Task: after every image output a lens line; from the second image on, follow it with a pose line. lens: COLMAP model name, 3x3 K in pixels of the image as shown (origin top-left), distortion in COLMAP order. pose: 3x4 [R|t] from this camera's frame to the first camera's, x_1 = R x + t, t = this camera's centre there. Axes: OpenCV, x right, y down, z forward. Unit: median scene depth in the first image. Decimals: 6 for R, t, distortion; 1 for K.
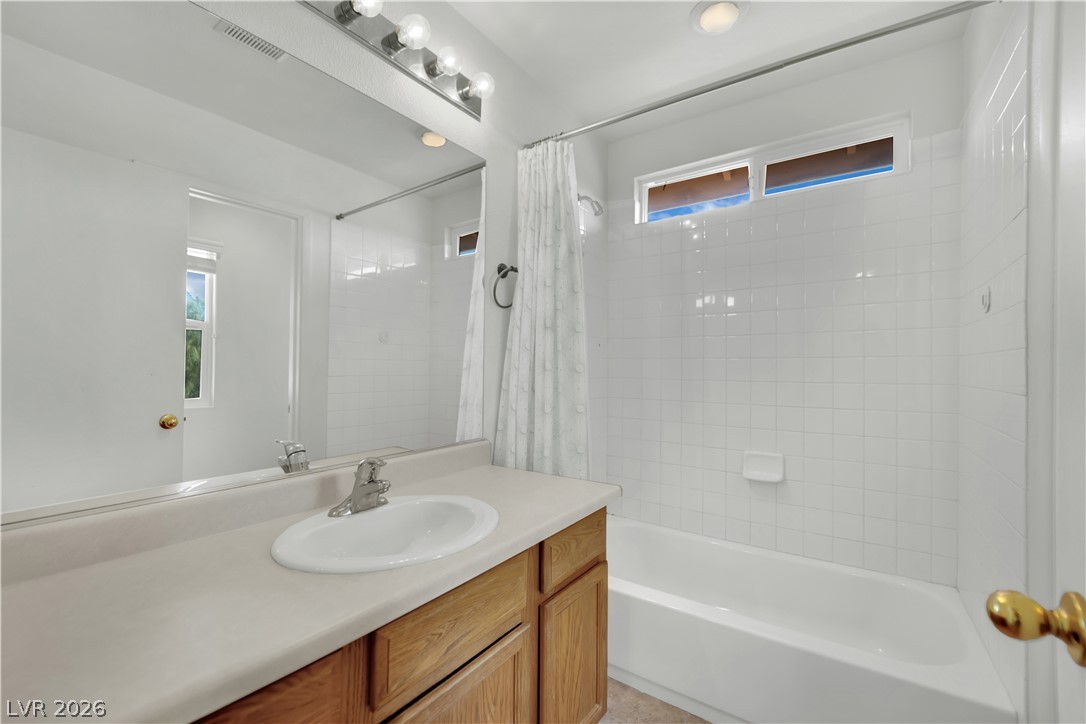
lens RADIAL K [[465.3, 0, 540.4], [0, 465.3, 360.9], [0, 0, 1]] dist [-0.003787, -0.000467]
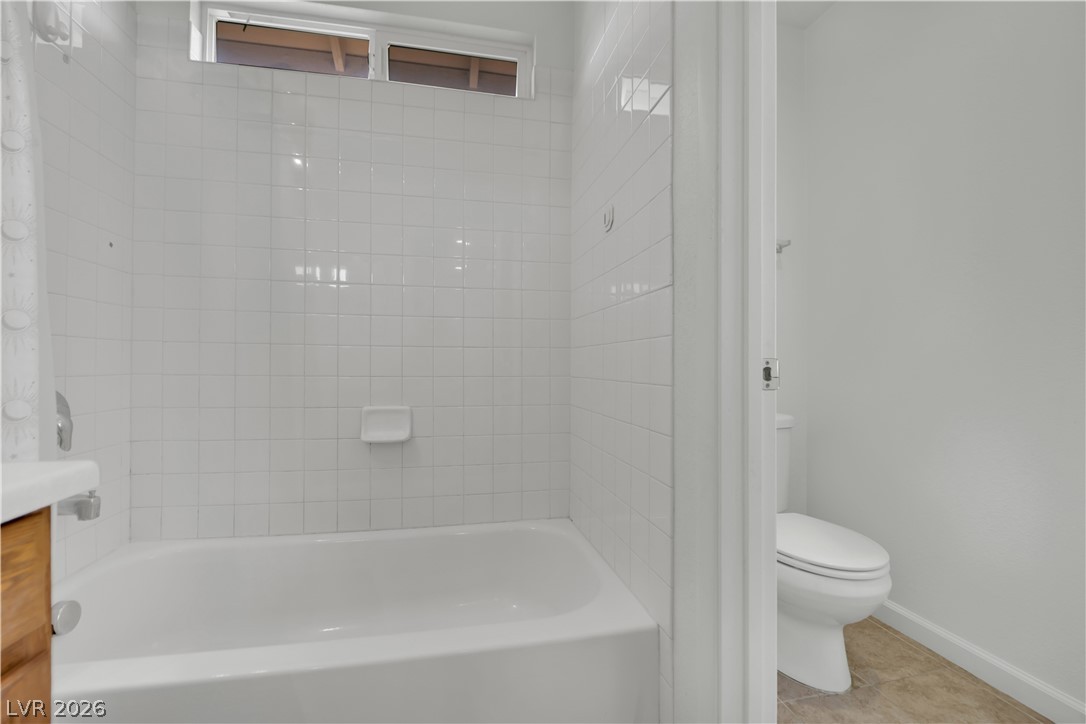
lens RADIAL K [[465.3, 0, 540.4], [0, 465.3, 360.9], [0, 0, 1]] dist [-0.003787, -0.000467]
pose [[0.691037, 0.001990, 0.722817, 0.096115], [-0.005765, 0.999980, 0.002759, 0.118645], [-0.722797, -0.006073, 0.691034, 0.282076]]
